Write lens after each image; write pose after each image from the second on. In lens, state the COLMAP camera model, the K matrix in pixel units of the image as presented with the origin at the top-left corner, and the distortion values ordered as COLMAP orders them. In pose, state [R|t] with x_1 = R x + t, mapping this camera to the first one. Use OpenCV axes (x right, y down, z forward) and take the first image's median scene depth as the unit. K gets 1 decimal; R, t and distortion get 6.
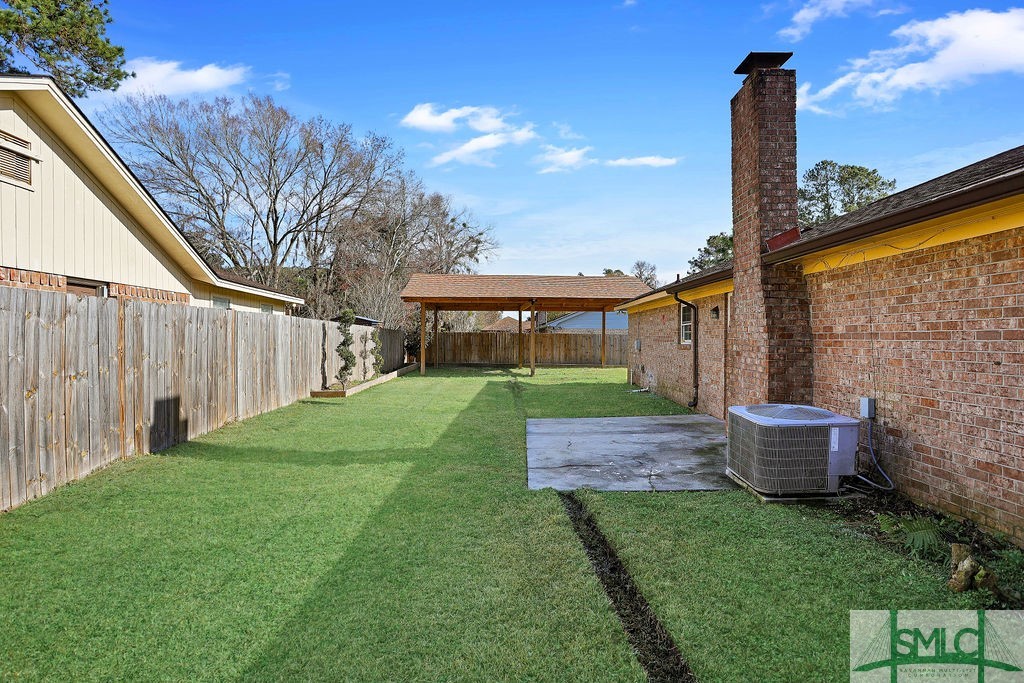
lens RADIAL K [[522.6, 0, 518.4], [0, 522.6, 353.2], [0, 0, 1]] dist [-0.073445, 0.040166]
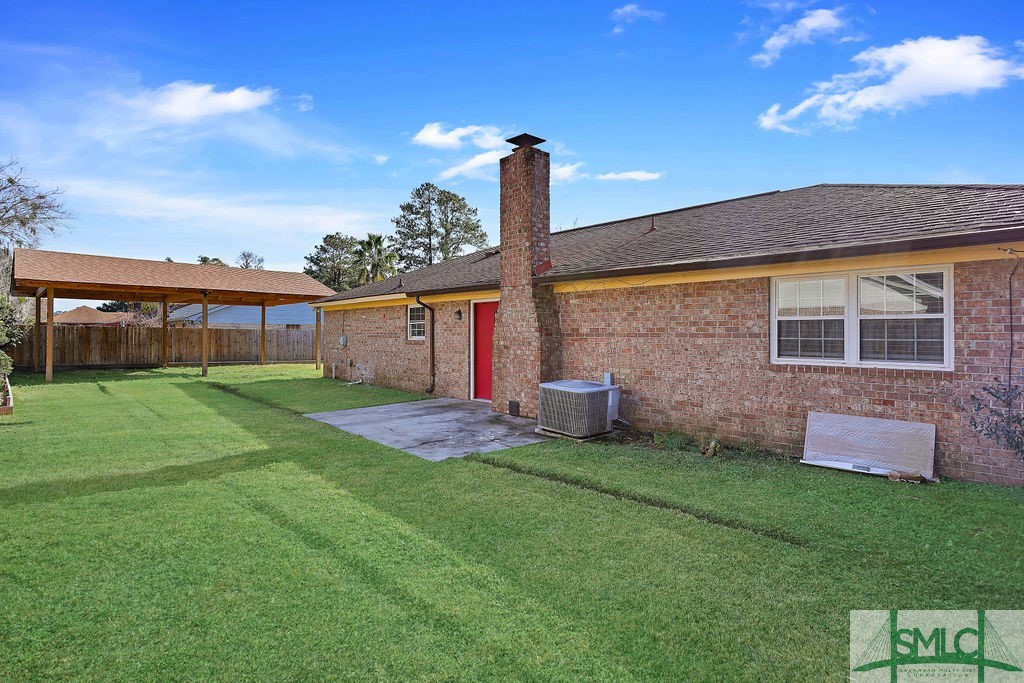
lens RADIAL K [[510.9, 0, 512.0], [0, 510.9, 341.5], [0, 0, 1]] dist [-0.076080, 0.036784]
pose [[0.744022, -0.008830, 0.668096, -0.349879], [0.016691, 0.999846, -0.005373, -0.004952], [-0.667946, 0.015148, 0.744055, -0.004985]]
